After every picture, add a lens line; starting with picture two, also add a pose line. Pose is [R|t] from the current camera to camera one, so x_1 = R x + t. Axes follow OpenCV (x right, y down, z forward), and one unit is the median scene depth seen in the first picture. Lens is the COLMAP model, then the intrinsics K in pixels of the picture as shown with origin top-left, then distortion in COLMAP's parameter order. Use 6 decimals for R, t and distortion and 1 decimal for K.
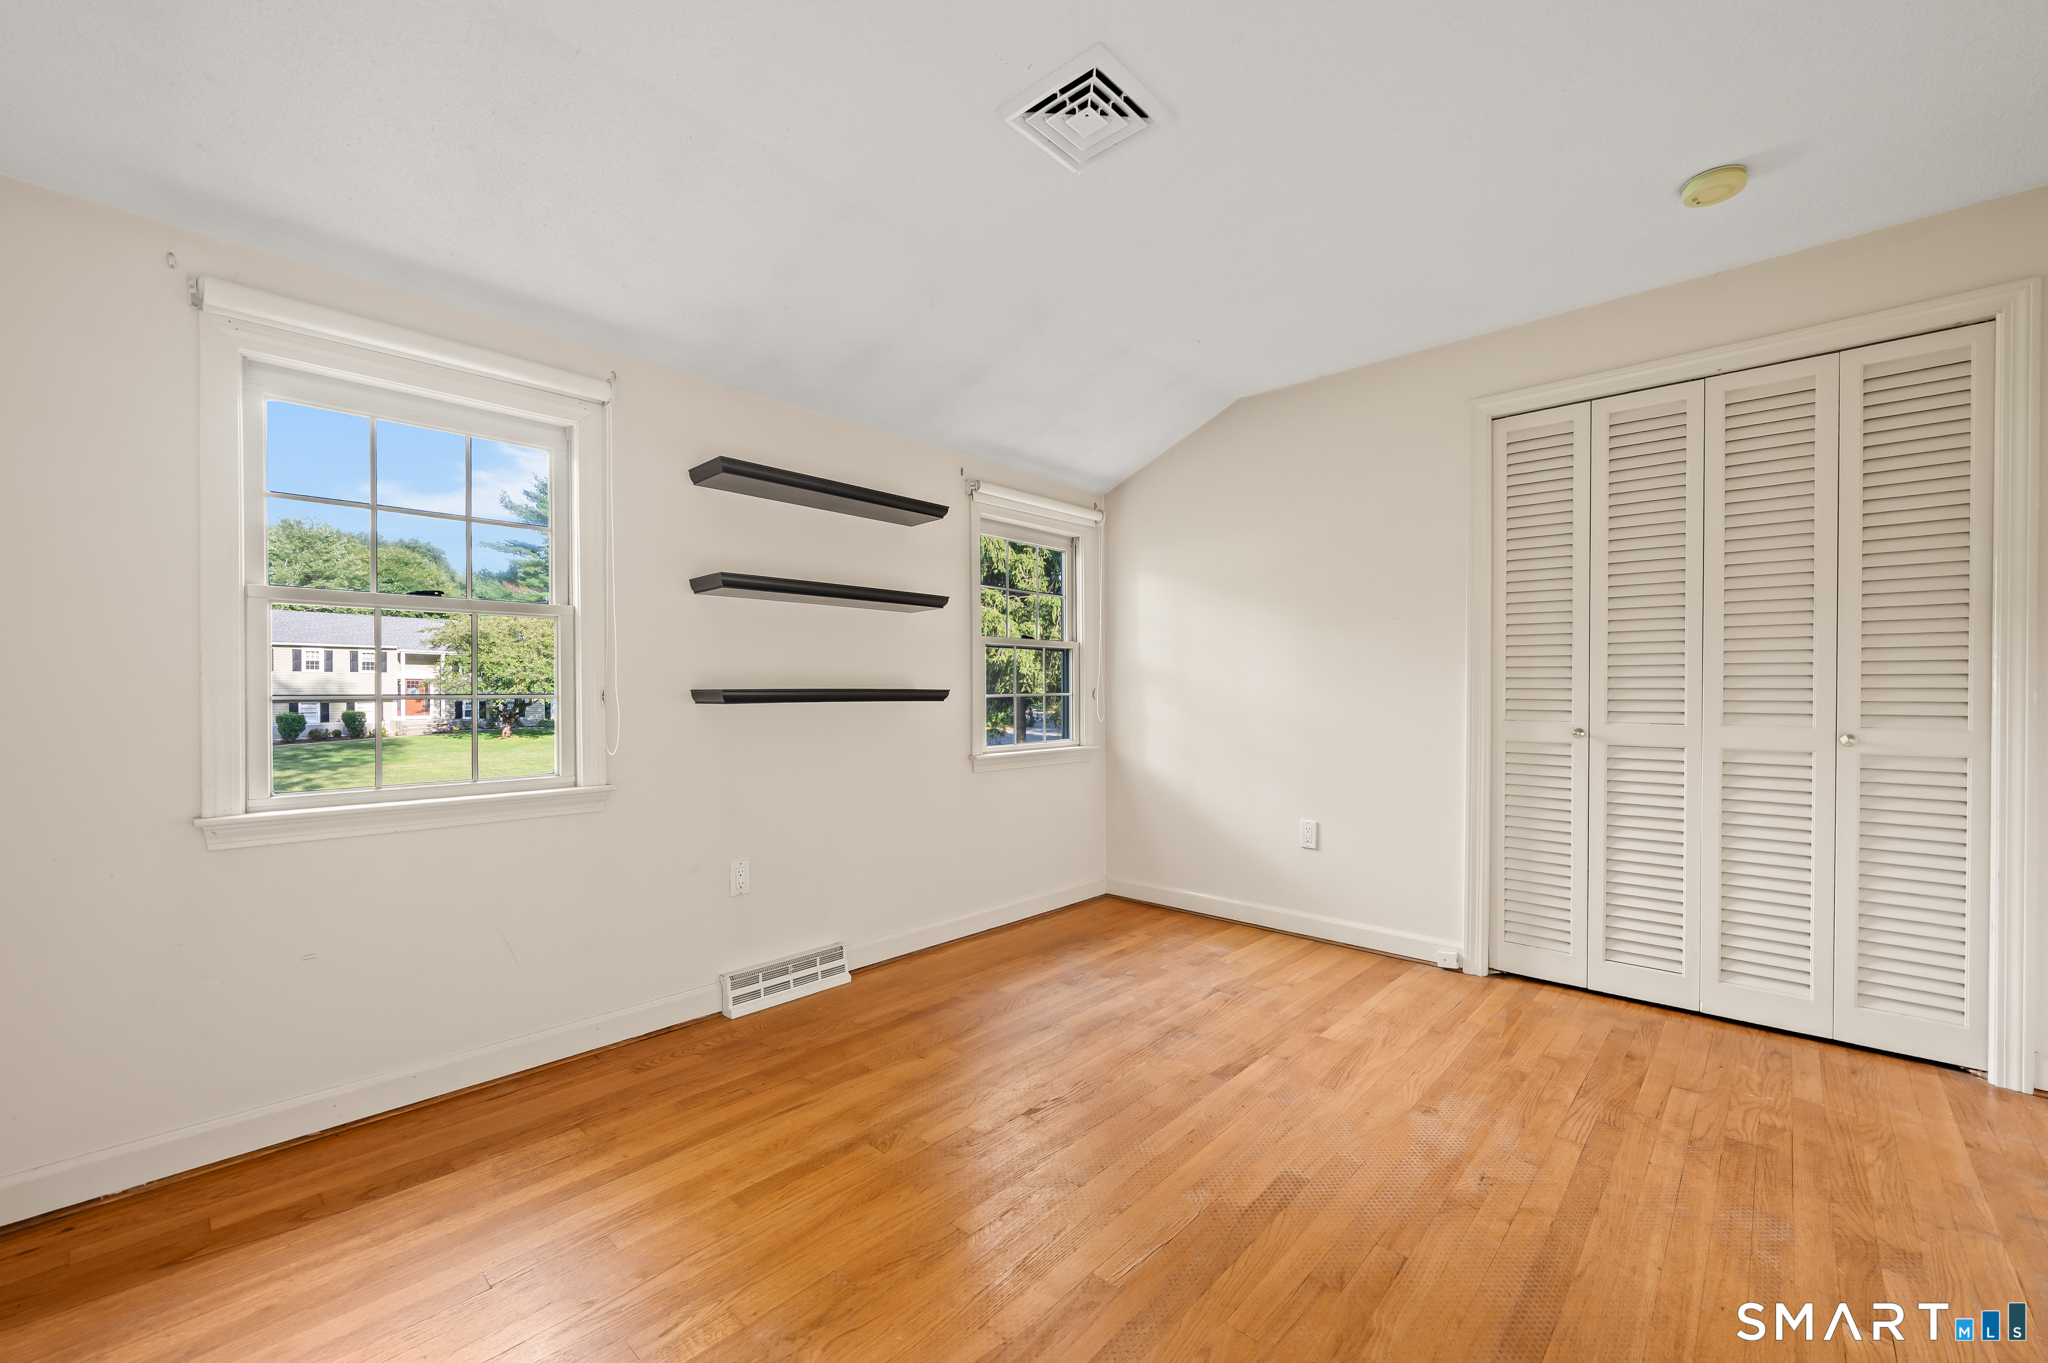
lens RADIAL K [[818.1, 0, 1038.1], [0, 818.1, 696.2], [0, 0, 1]] dist [-0.001462, 0.000181]
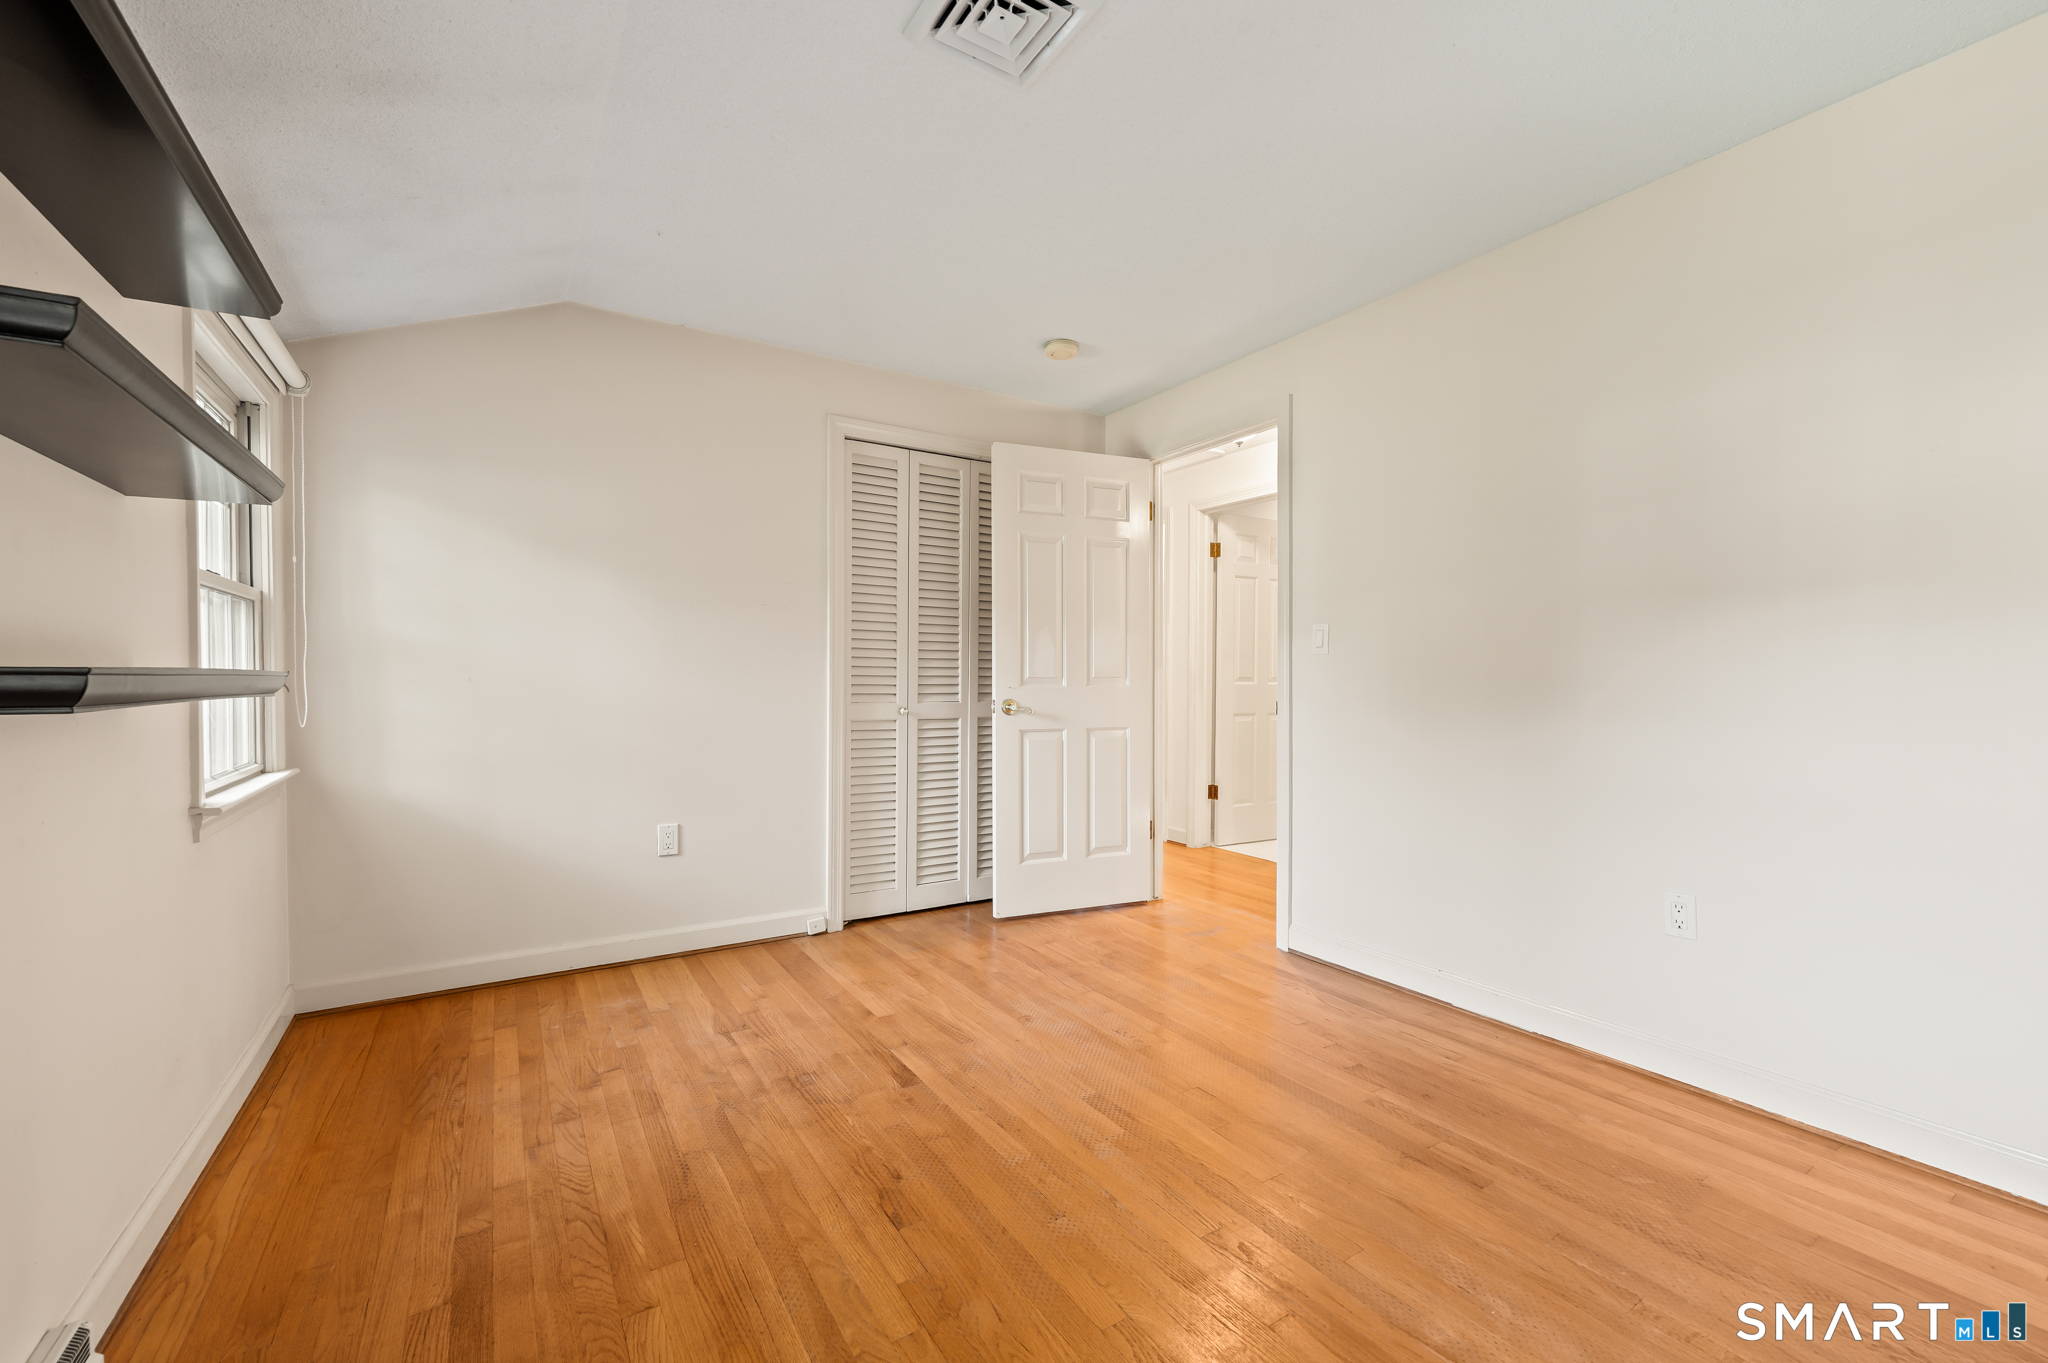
lens RADIAL K [[818.1, 0, 1043.0], [0, 818.1, 687.5], [0, 0, 1]] dist [-0.001462, 0.000181]
pose [[0.268676, -0.011162, 0.963166, -0.486974], [0.001724, 0.999937, 0.011107, -0.004874], [-0.963229, -0.001324, 0.268678, 0.447878]]
